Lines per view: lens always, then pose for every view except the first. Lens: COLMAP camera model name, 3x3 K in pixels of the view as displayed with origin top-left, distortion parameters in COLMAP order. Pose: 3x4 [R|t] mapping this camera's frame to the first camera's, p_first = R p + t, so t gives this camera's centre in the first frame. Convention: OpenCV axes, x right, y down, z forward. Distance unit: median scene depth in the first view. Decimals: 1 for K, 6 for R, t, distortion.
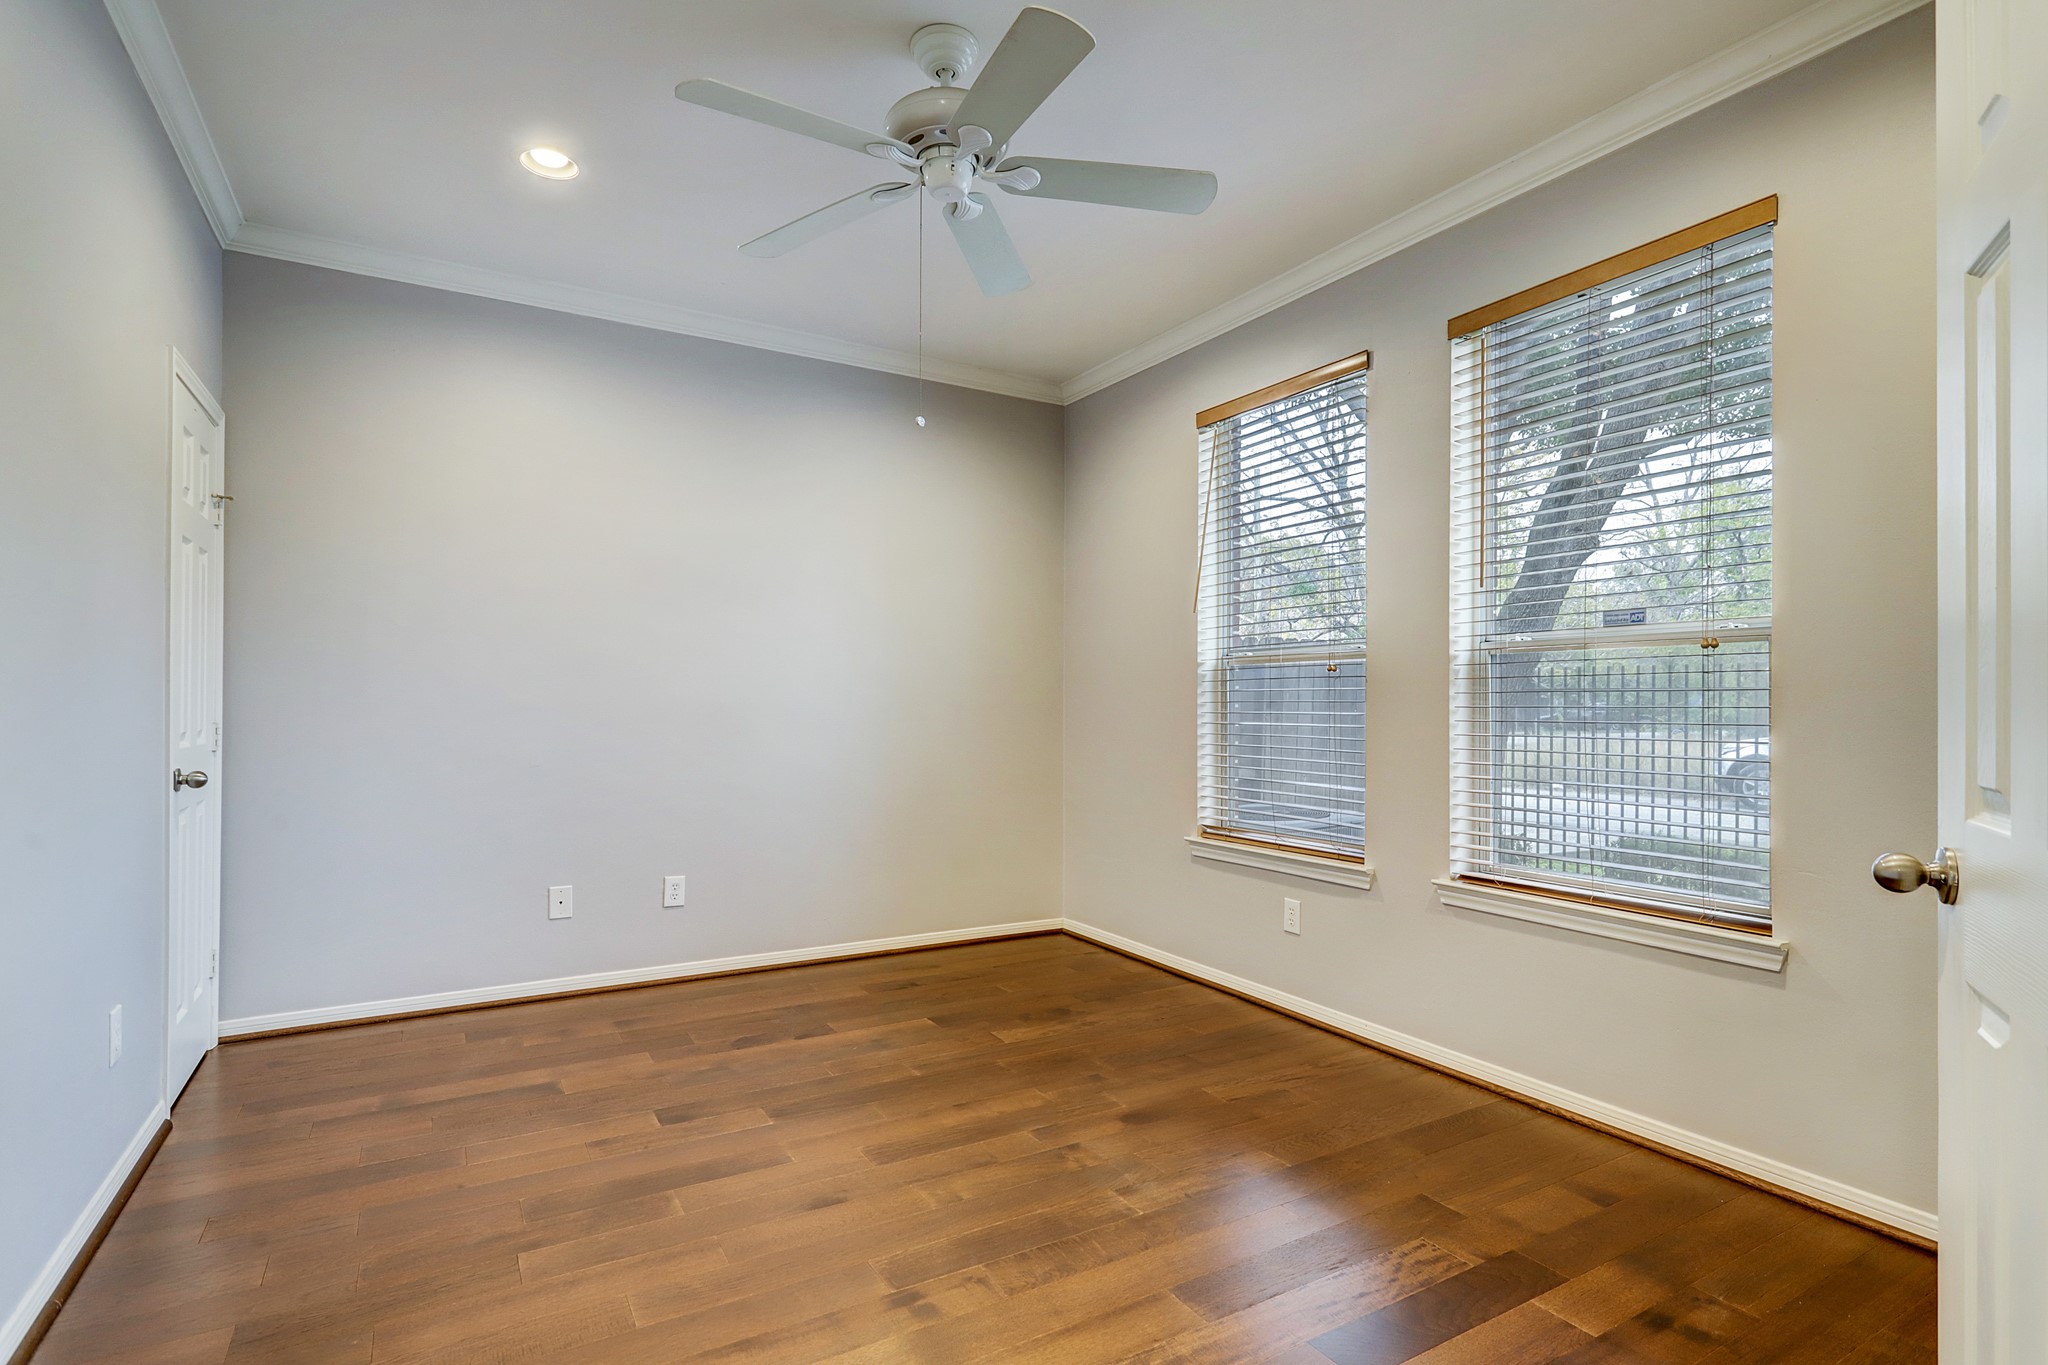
lens RADIAL K [[995.4, 0, 1030.8], [0, 995.4, 697.2], [0, 0, 1]] dist [0.000769, 0.000903]
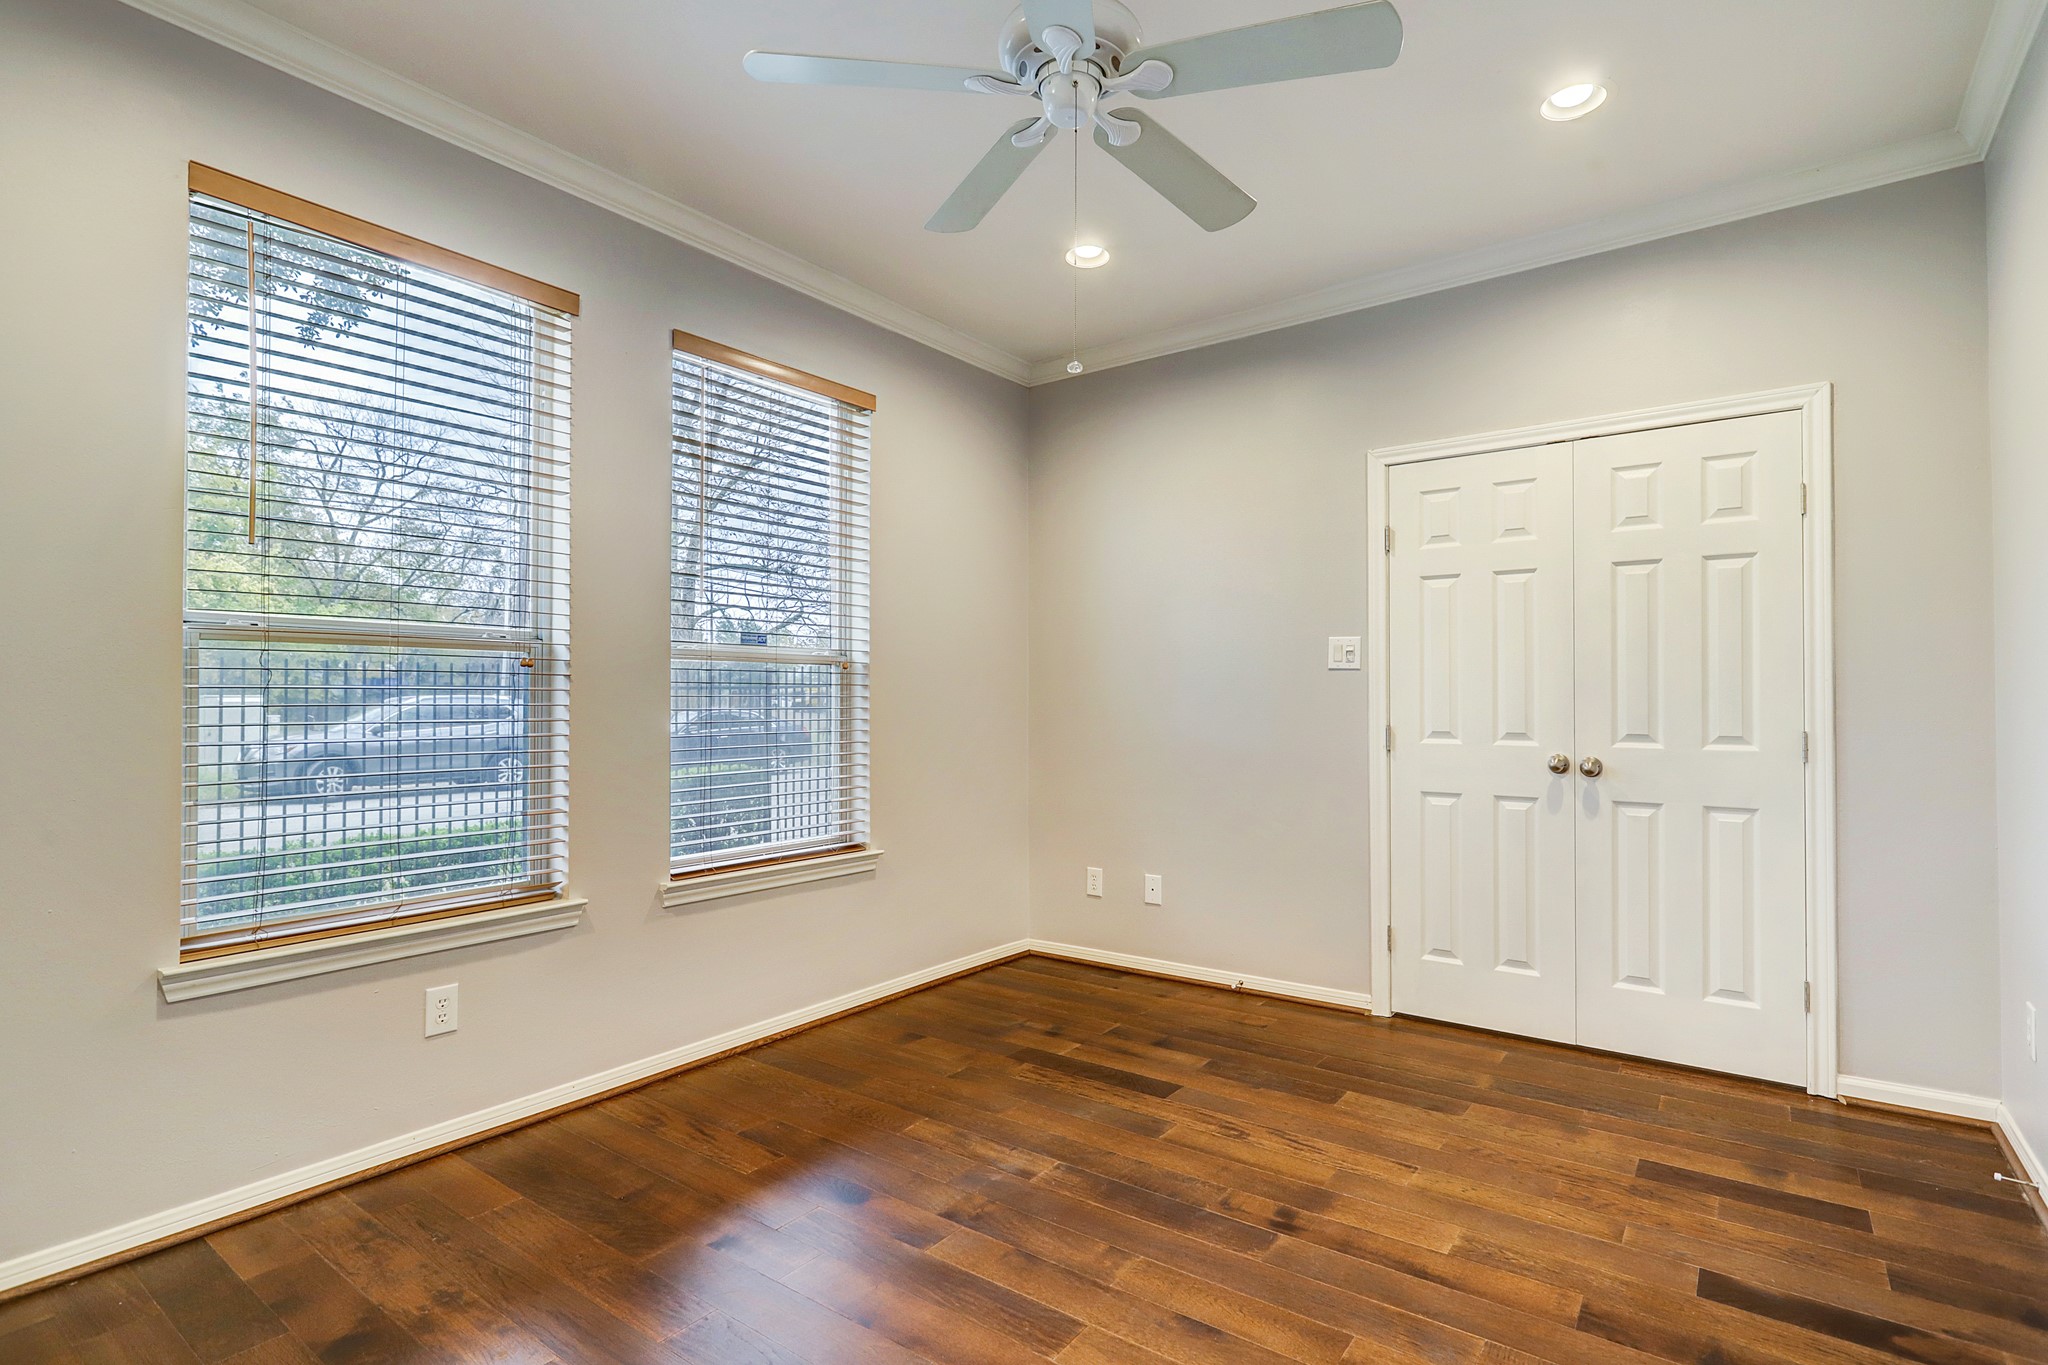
lens RADIAL K [[995.4, 0, 1074.7], [0, 995.4, 697.5], [0, 0, 1]] dist [0.000769, 0.000903]
pose [[-0.416857, -0.000131, 0.908972, -0.828781], [-0.012033, 0.999913, -0.005375, -0.002318], [-0.908892, -0.013178, -0.416822, 1.315275]]
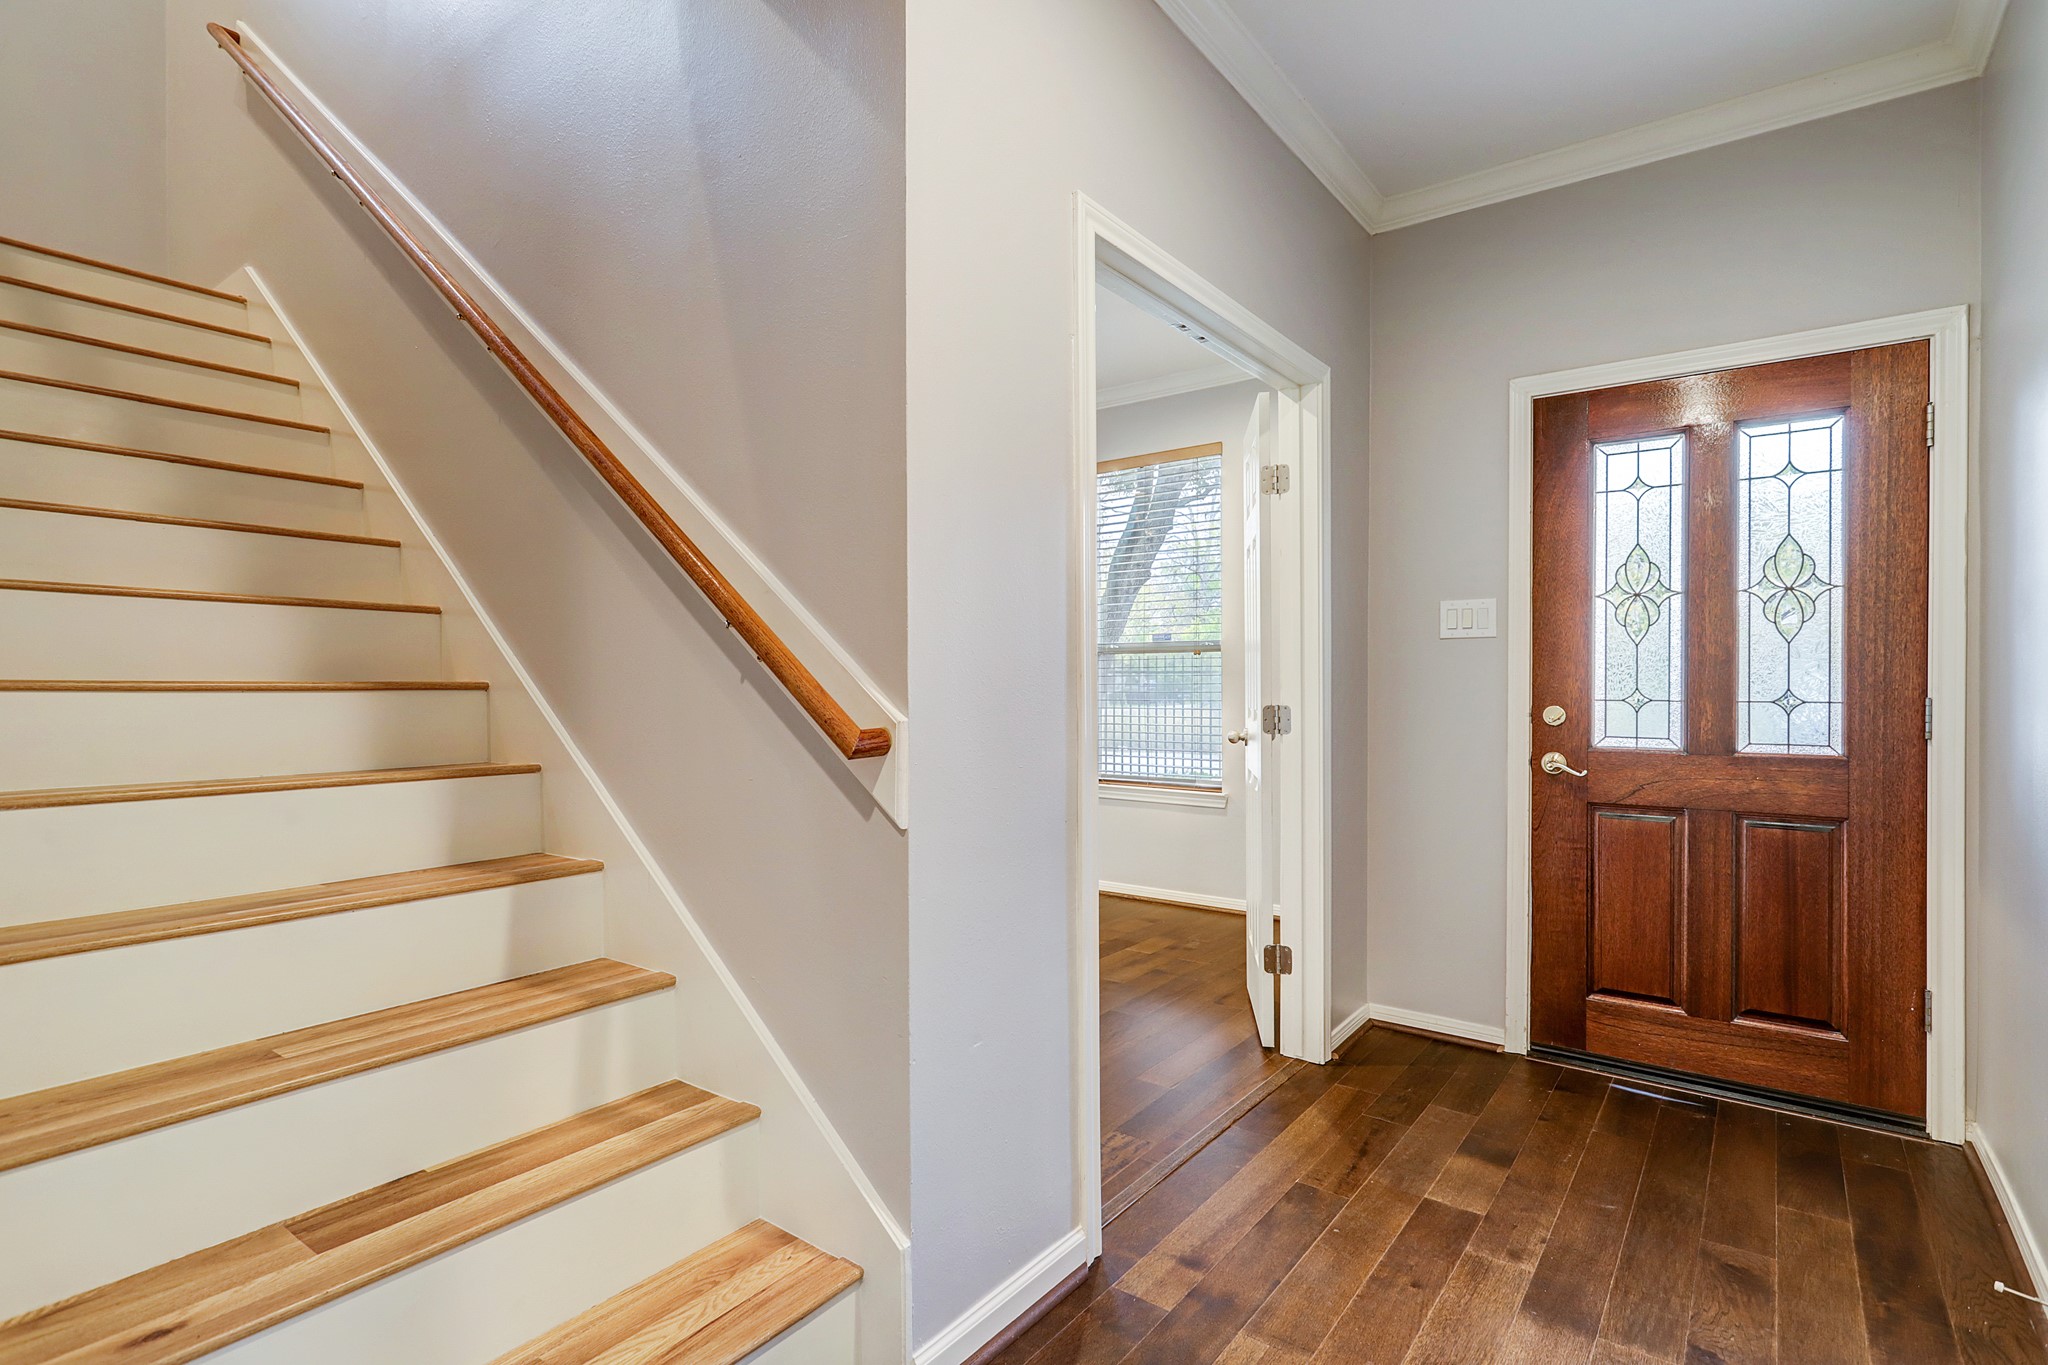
lens RADIAL K [[995.4, 0, 1022.2], [0, 995.4, 687.6], [0, 0, 1]] dist [0.000769, 0.000903]
pose [[0.926640, -0.012554, 0.375739, -0.421303], [0.009127, 0.999899, 0.010899, -0.007363], [-0.375838, -0.006671, 0.926661, -0.761996]]
